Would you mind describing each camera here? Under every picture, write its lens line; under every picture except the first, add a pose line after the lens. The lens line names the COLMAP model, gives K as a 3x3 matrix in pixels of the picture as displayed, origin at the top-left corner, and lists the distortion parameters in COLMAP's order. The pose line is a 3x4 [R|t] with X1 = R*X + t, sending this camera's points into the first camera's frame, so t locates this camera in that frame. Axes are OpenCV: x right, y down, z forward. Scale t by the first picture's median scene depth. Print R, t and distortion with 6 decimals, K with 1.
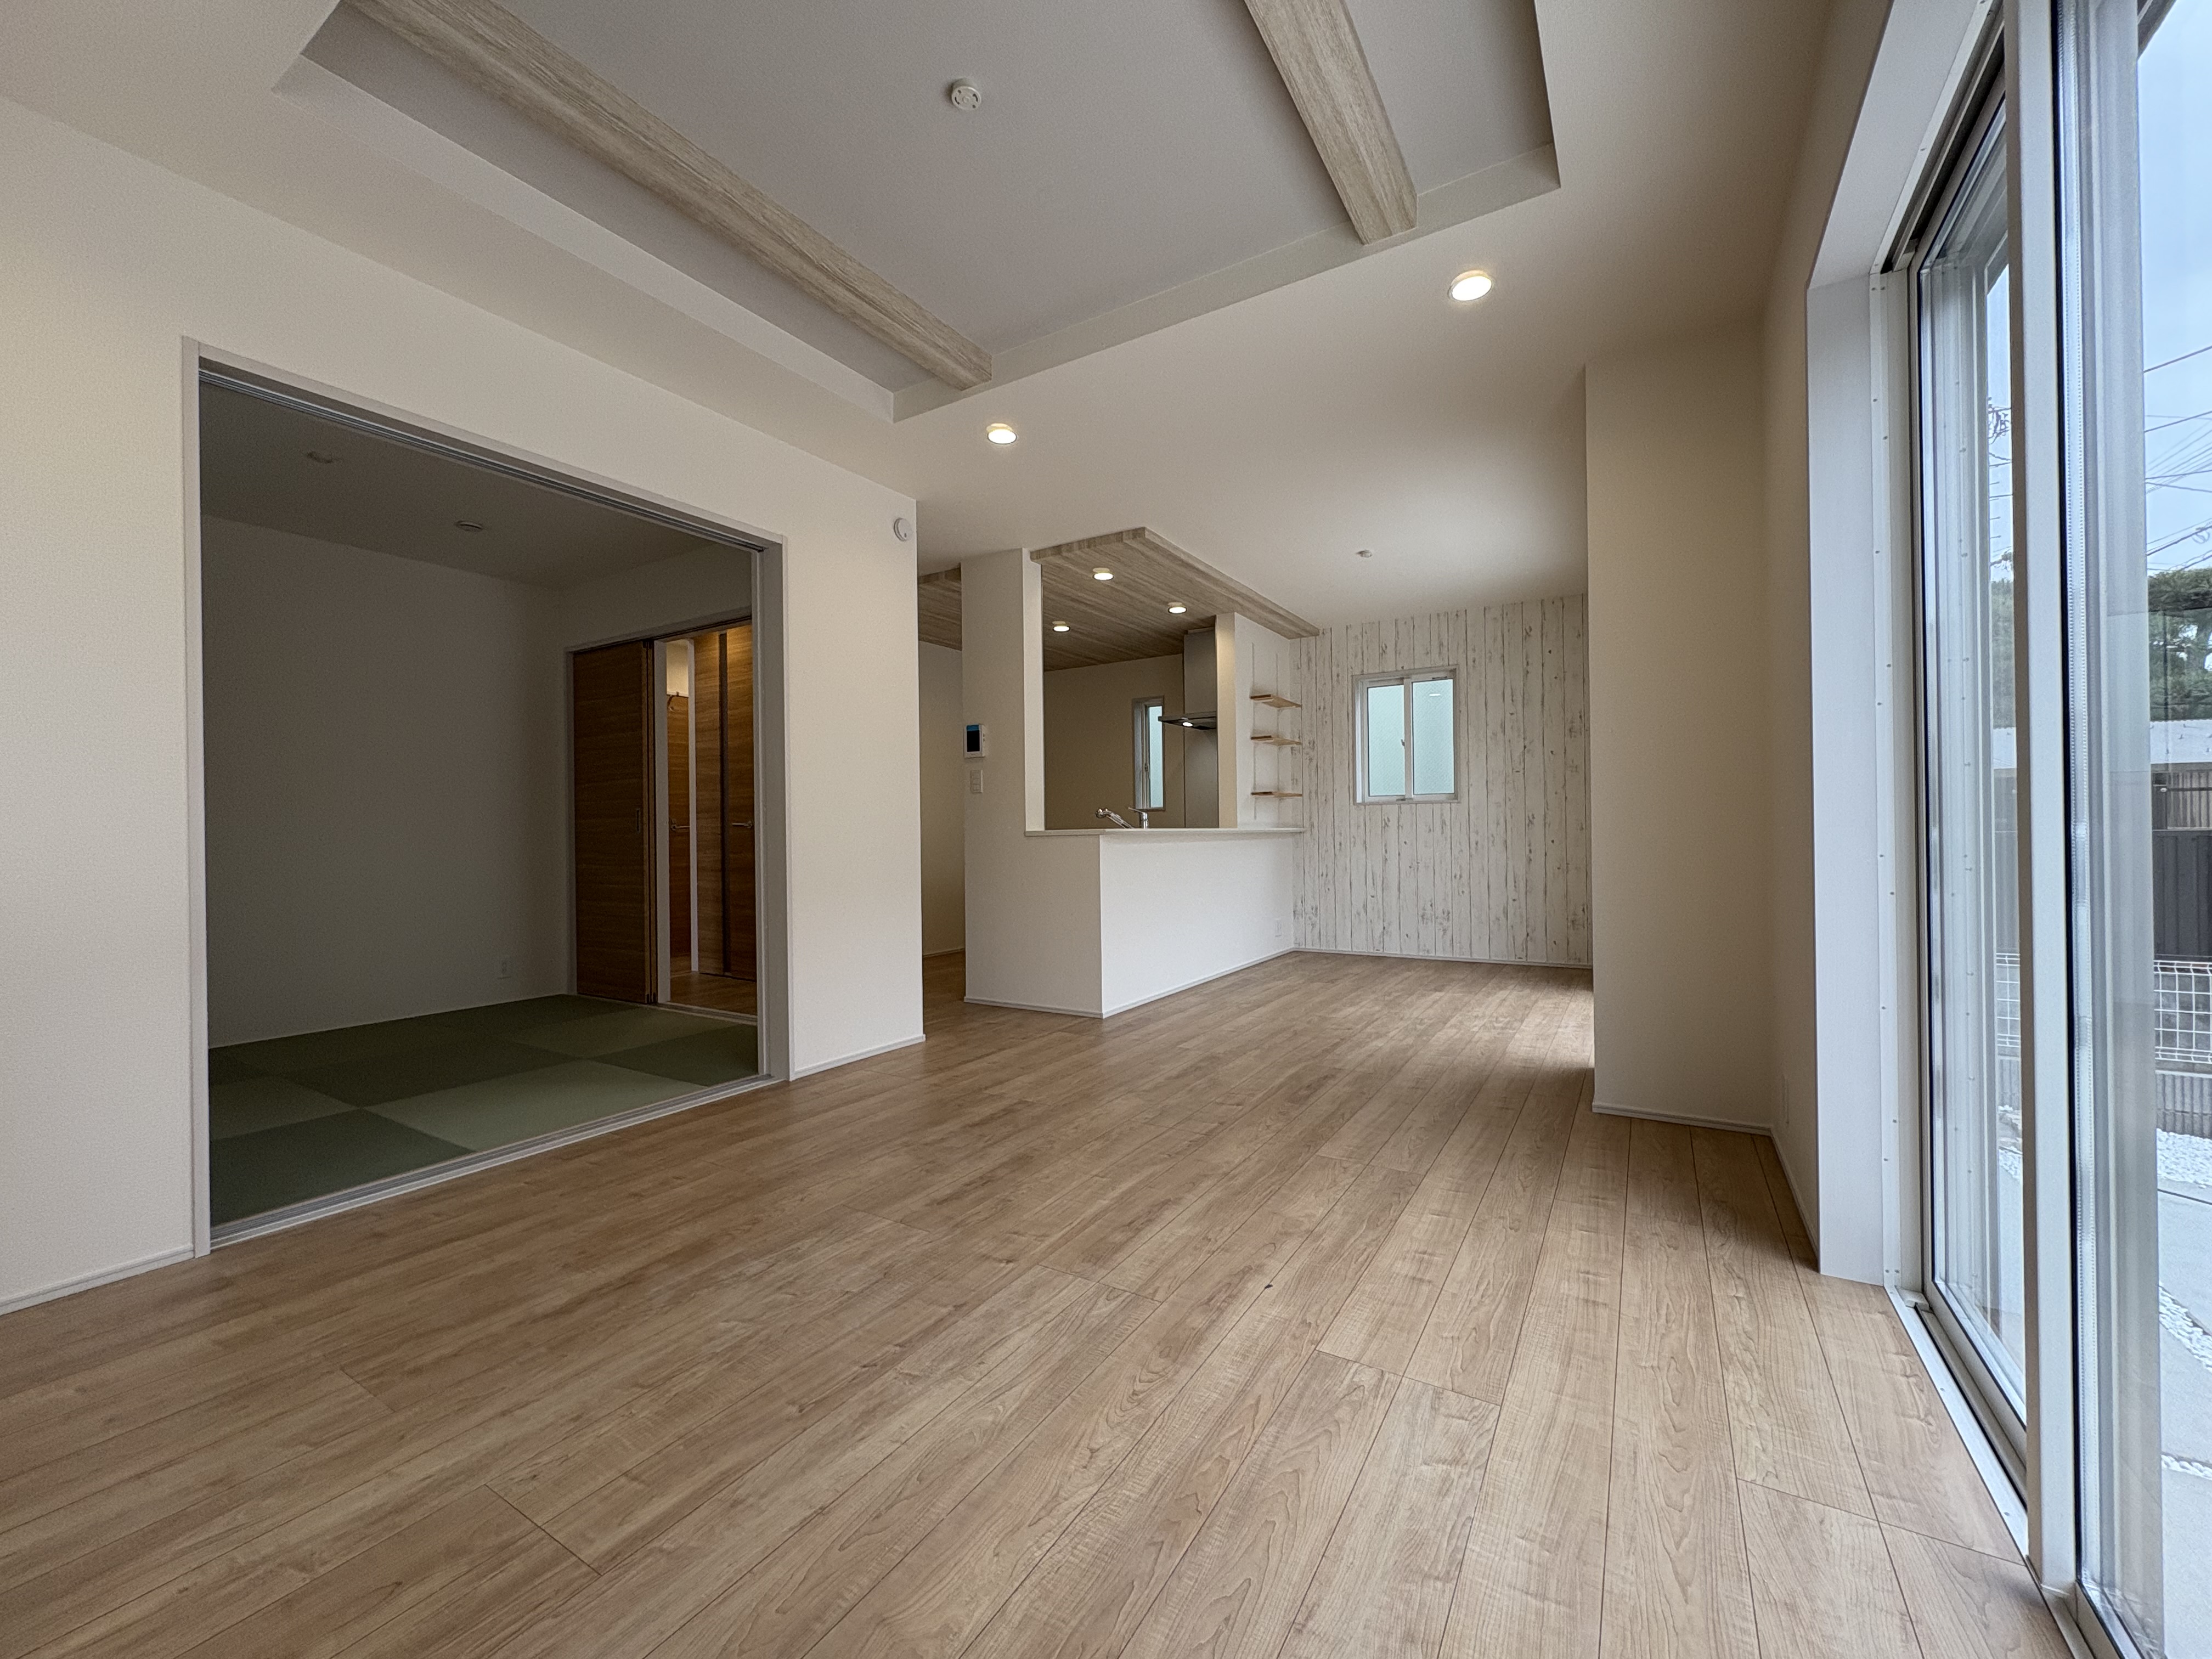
lens RADIAL K [[886.9, 0, 1100.0], [0, 886.9, 831.2], [0, 0, 1]] dist [0.011845, -0.001164]
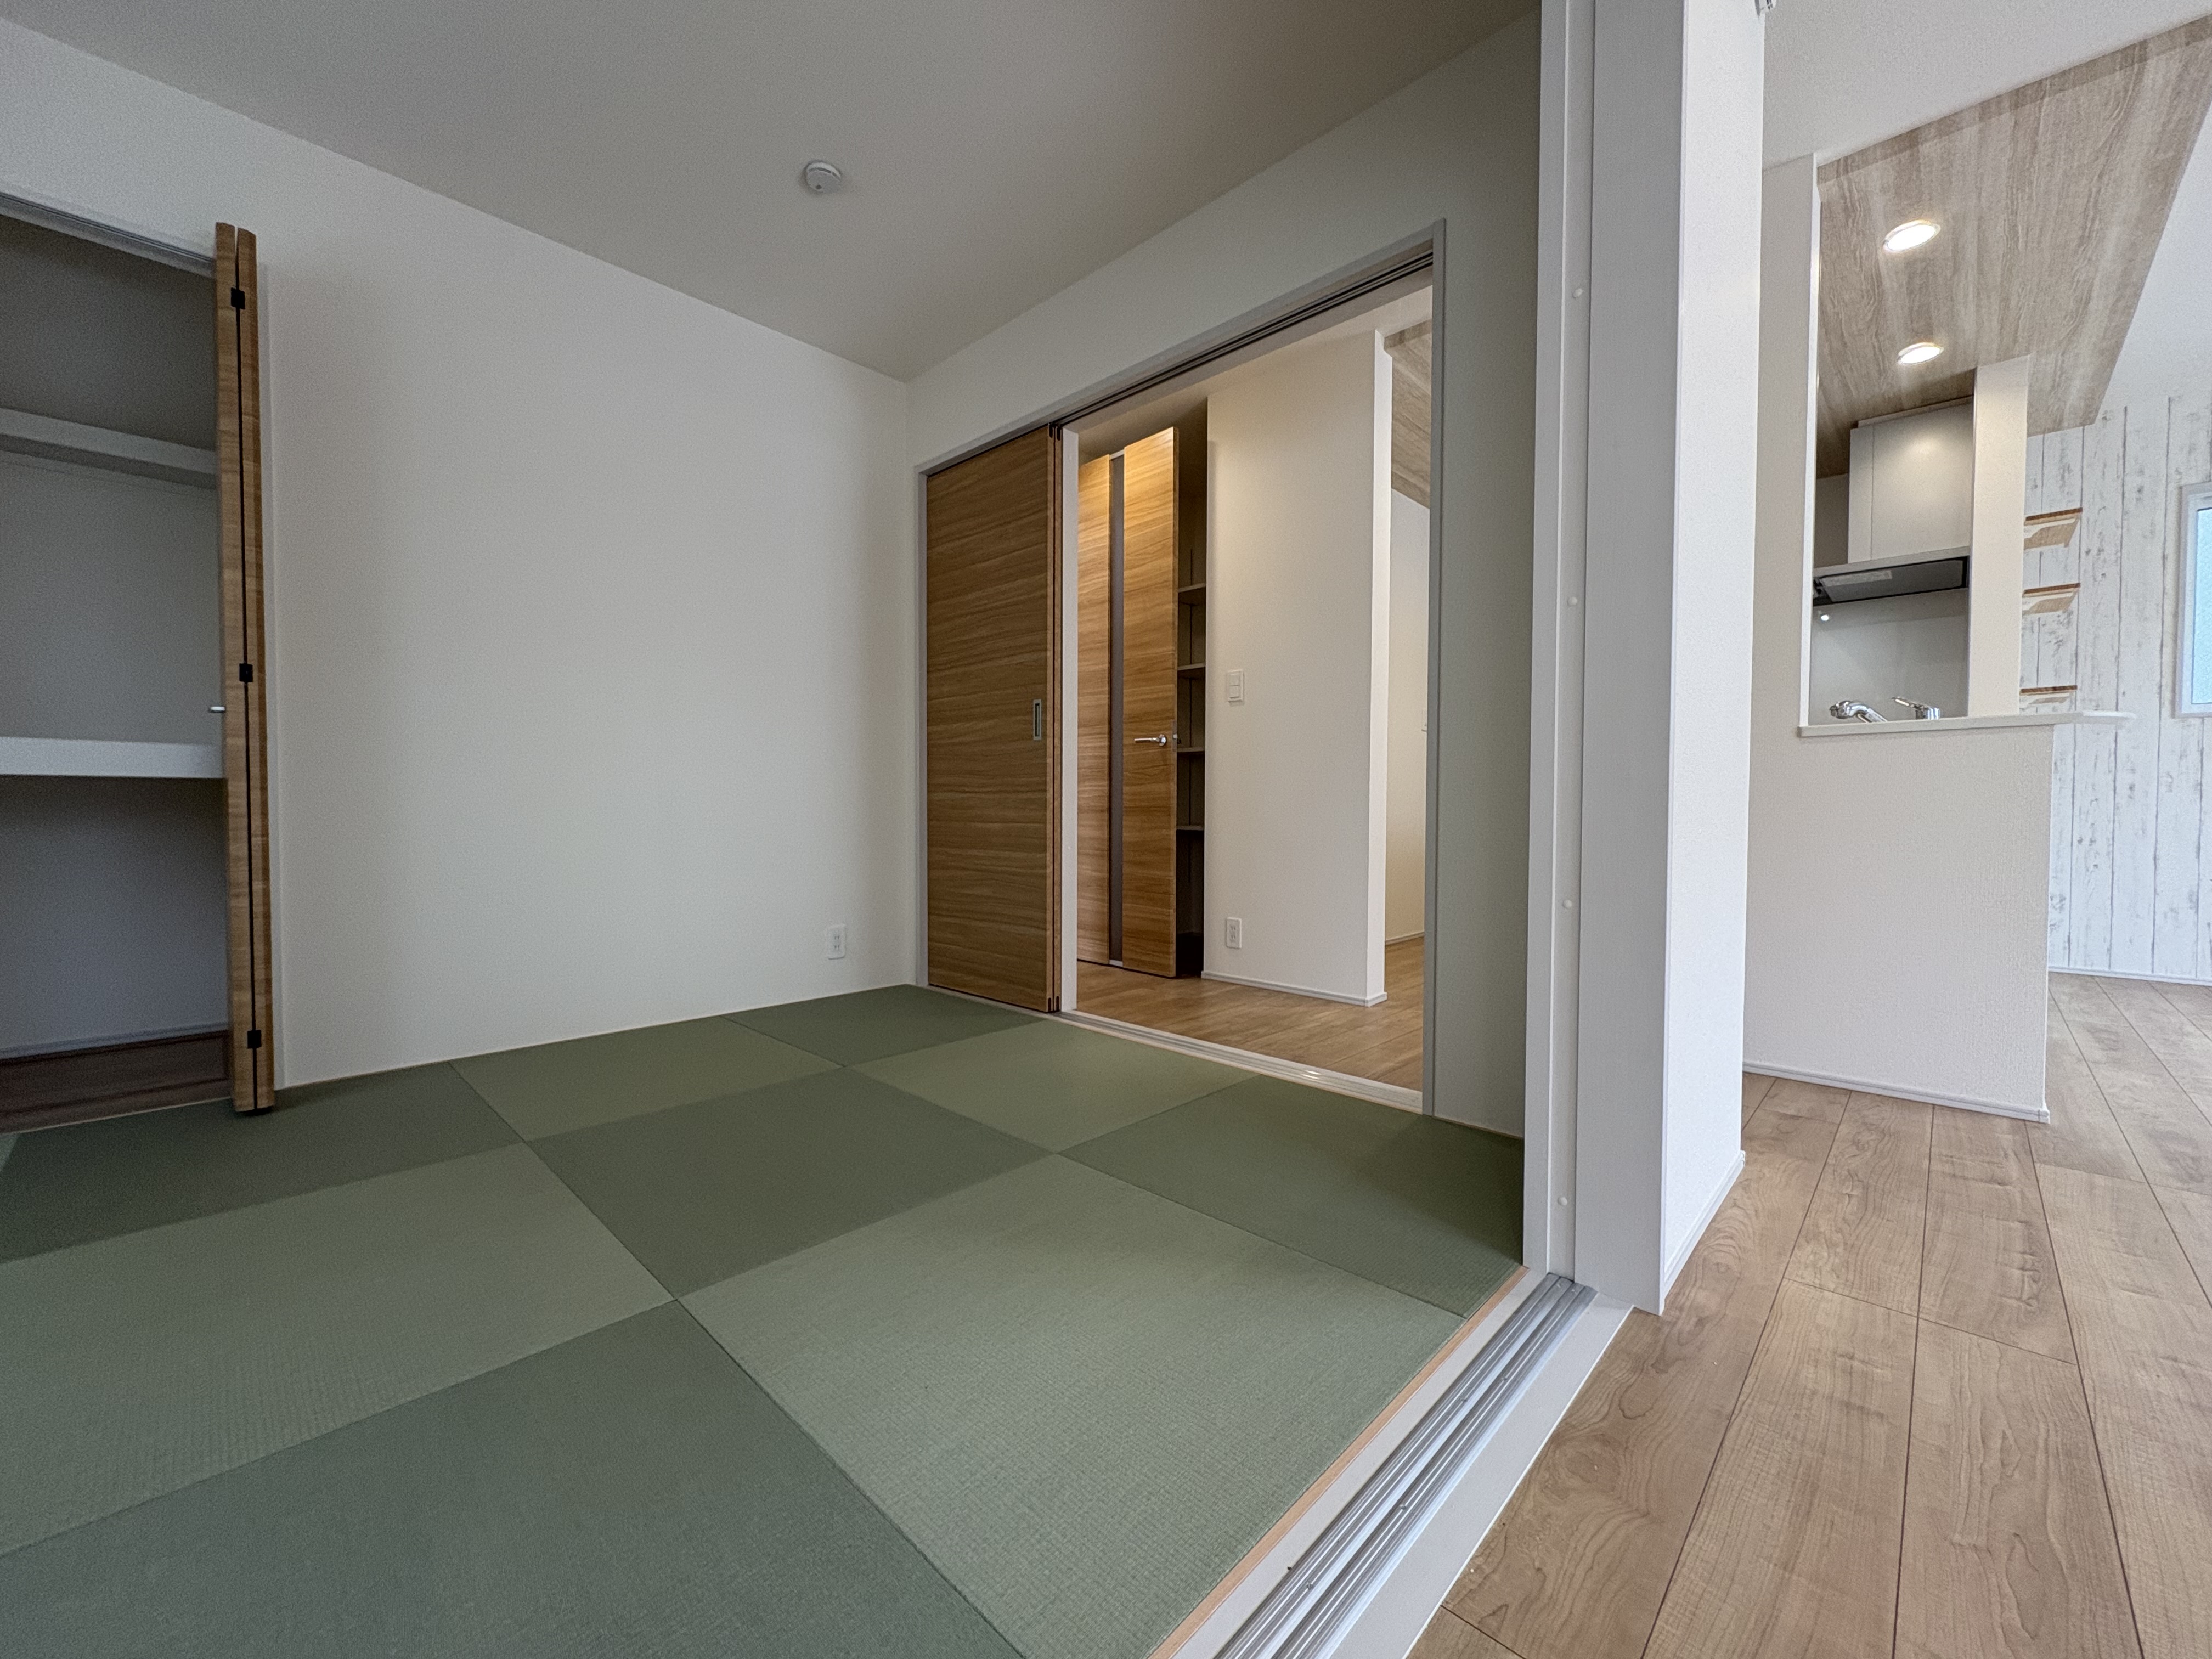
lens RADIAL K [[886.9, 0, 1115.3], [0, 886.9, 831.9], [0, 0, 1]] dist [0.011845, -0.001164]
pose [[0.979971, 0.021917, -0.197929, -0.291540], [-0.015367, 0.999284, 0.034567, 0.037621], [0.198545, -0.030833, 0.979607, 0.342477]]
